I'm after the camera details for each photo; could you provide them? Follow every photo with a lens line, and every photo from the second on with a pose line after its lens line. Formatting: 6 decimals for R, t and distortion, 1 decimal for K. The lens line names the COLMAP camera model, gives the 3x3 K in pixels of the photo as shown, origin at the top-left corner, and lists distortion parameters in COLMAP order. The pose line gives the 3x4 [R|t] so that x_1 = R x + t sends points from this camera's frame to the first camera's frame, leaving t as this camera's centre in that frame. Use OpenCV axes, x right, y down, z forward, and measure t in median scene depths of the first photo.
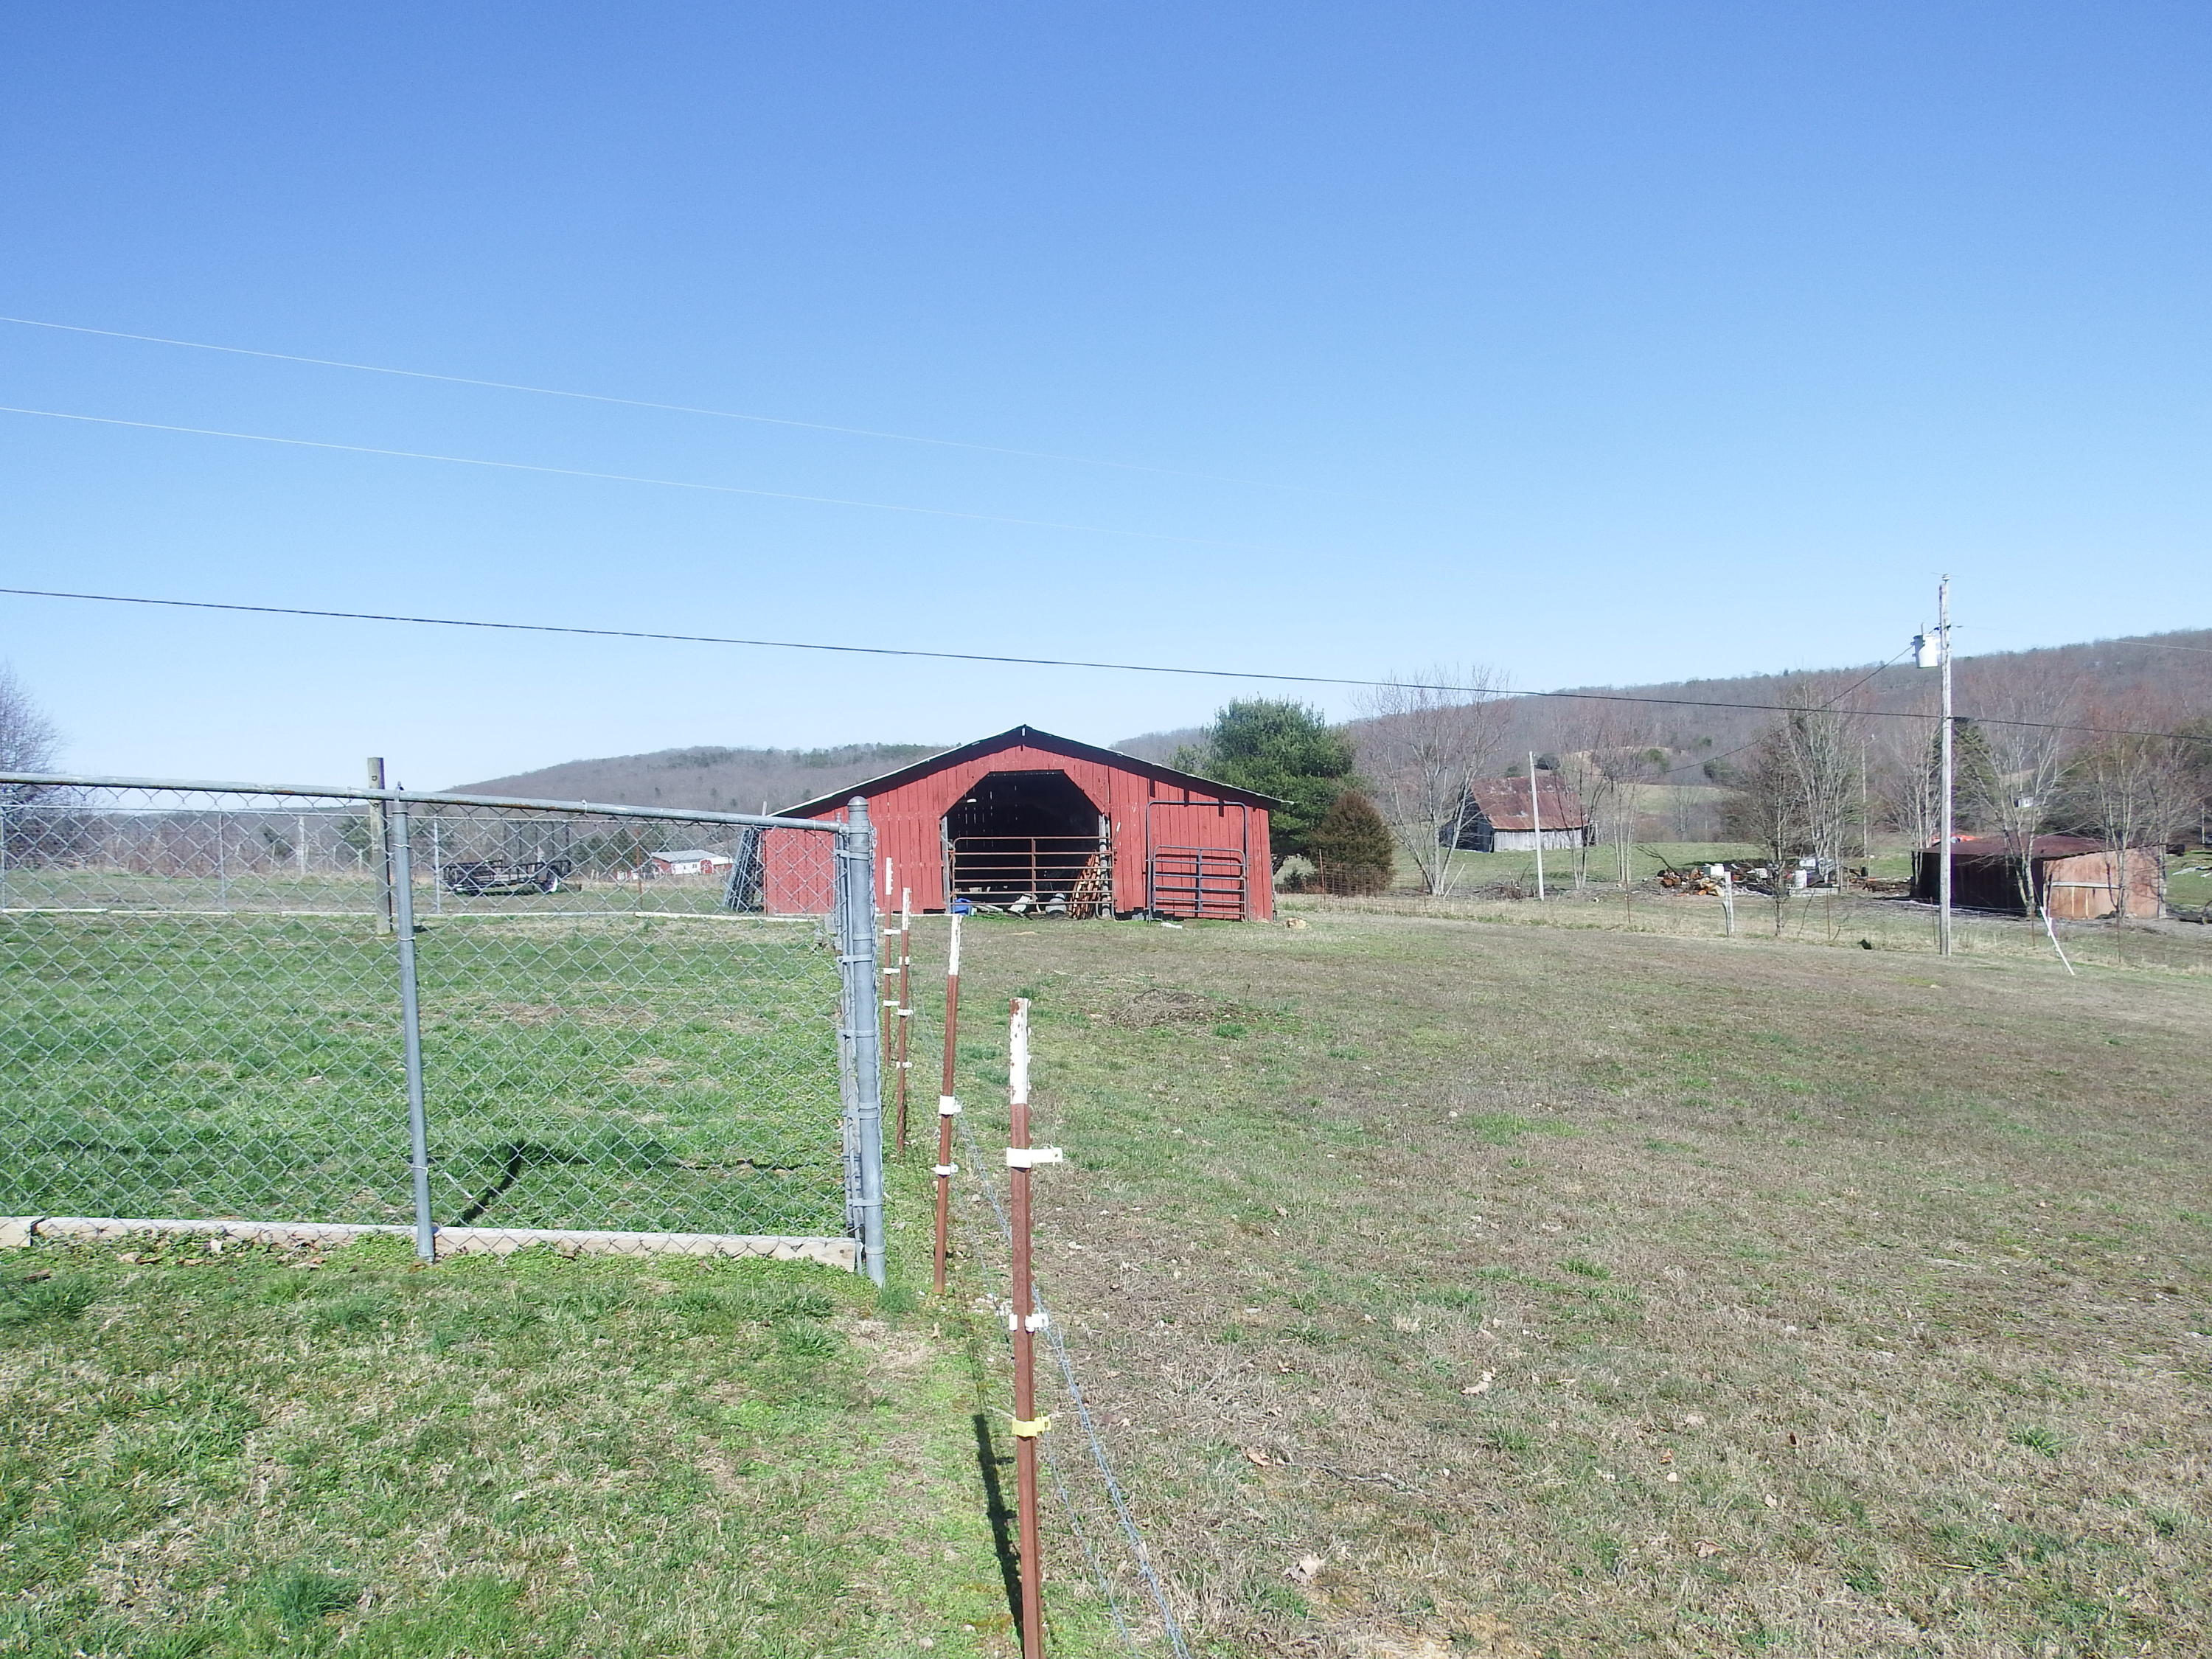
lens RADIAL K [[1695.4, 0, 1106.0], [0, 1695.4, 829.5], [0, 0, 1]] dist [-0.010644, -0.009443]
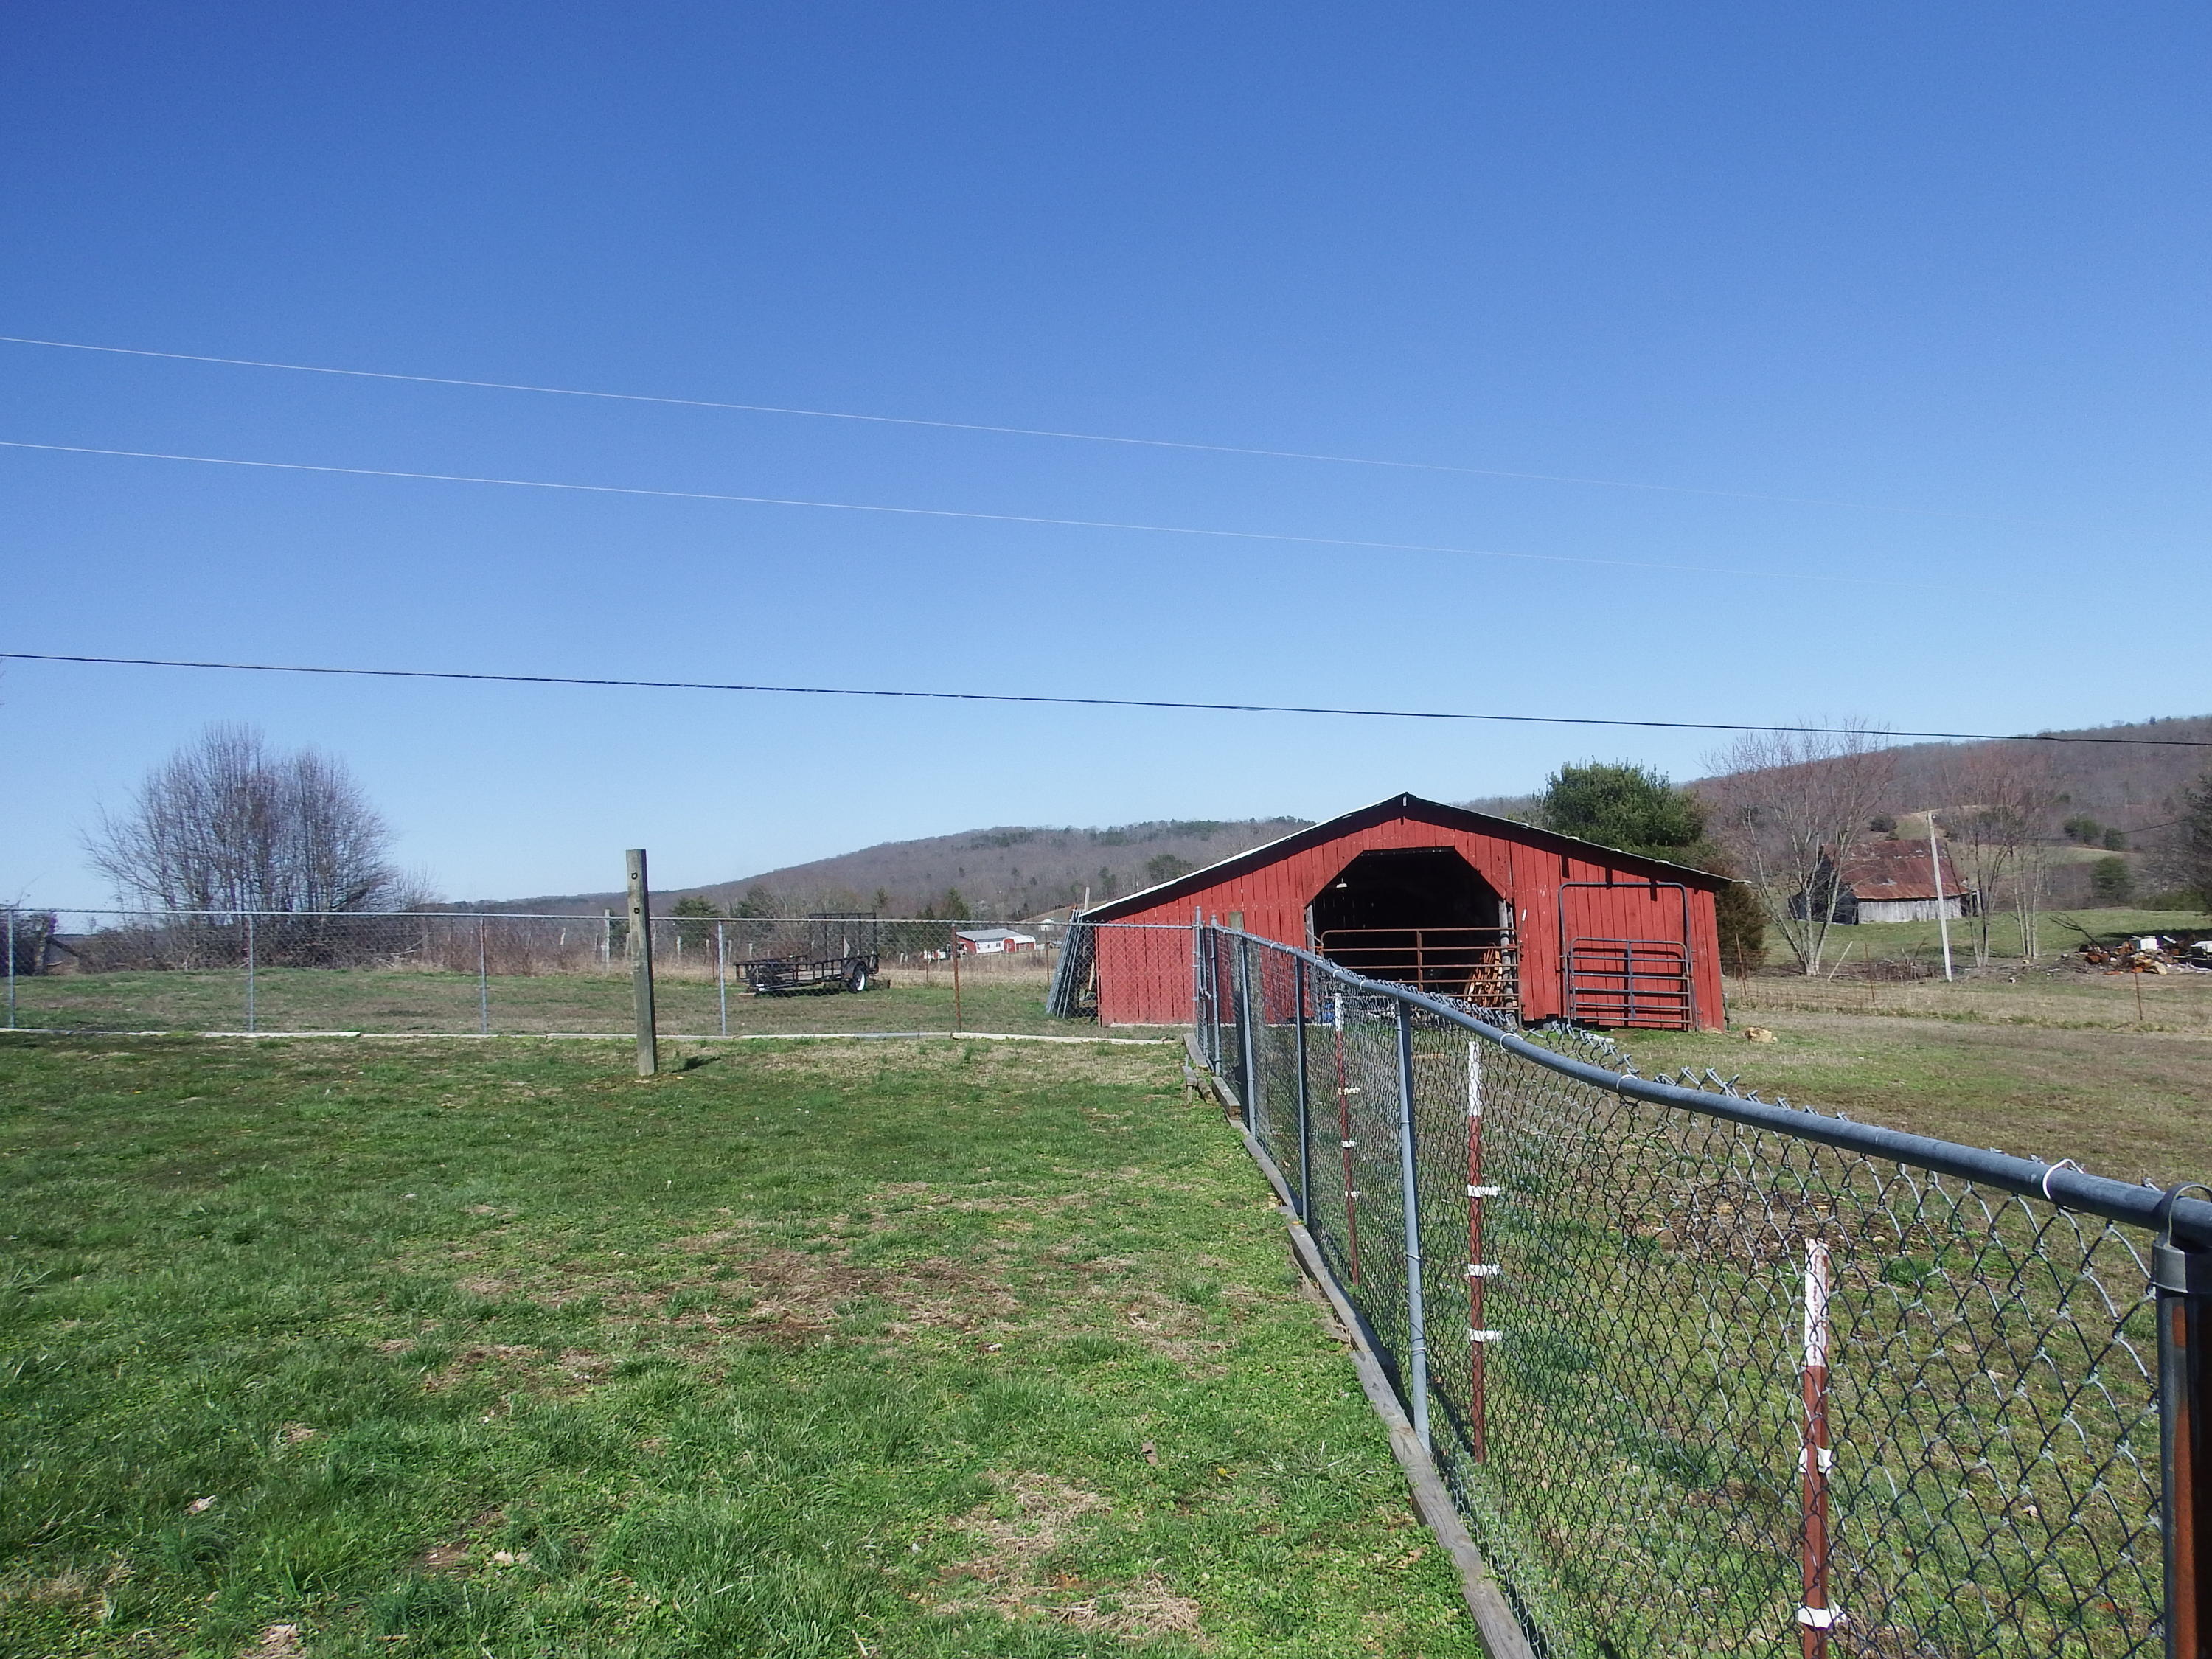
lens RADIAL K [[1643.8, 0, 1106.0], [0, 1643.8, 829.5], [0, 0, 1]] dist [-0.004491, 0.017489]
pose [[0.985422, -0.021853, -0.168717, -0.055863], [0.014404, 0.998872, -0.045253, -0.009663], [0.169516, 0.042164, 0.984625, 0.184012]]
